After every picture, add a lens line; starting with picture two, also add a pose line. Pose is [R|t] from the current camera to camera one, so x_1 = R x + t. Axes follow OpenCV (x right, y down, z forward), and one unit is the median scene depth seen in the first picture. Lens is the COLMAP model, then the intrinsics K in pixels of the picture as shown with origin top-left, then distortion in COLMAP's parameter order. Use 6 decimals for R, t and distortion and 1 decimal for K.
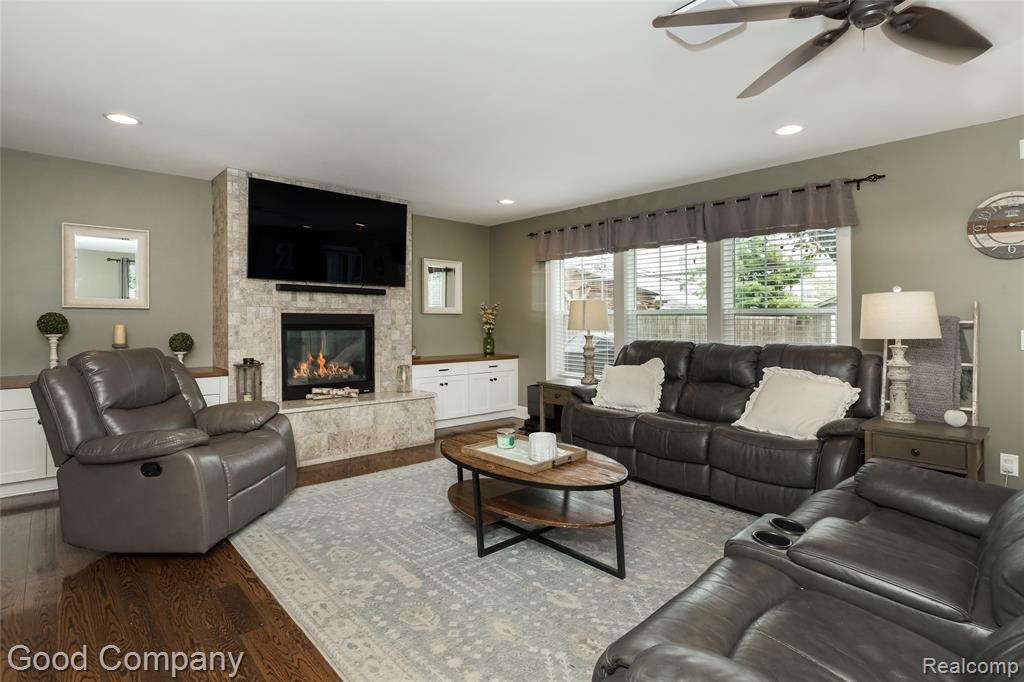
lens RADIAL K [[524.2, 0, 506.5], [0, 524.2, 339.4], [0, 0, 1]] dist [0.004480, 0.000713]
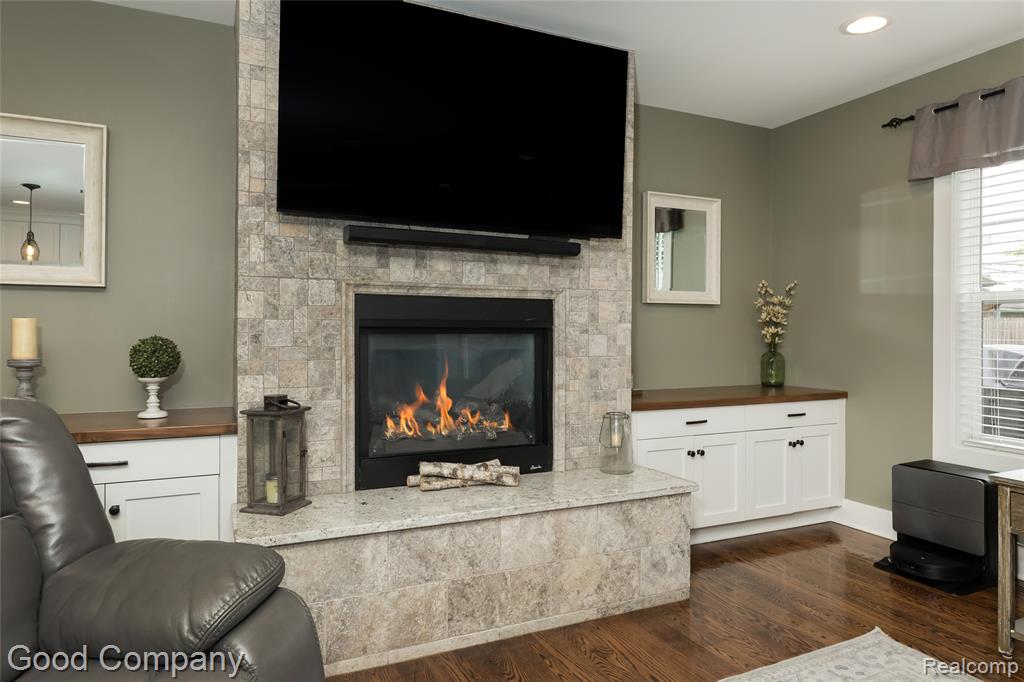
lens RADIAL K [[630.1, 0, 512.7], [0, 630.1, 339.7], [0, 0, 1]] dist [-0.005832, -0.000739]
pose [[0.962195, 0.001429, -0.272357, -0.141617], [-0.008368, 0.999669, -0.024316, 0.000587], [0.272232, 0.025676, 0.961889, 0.479457]]
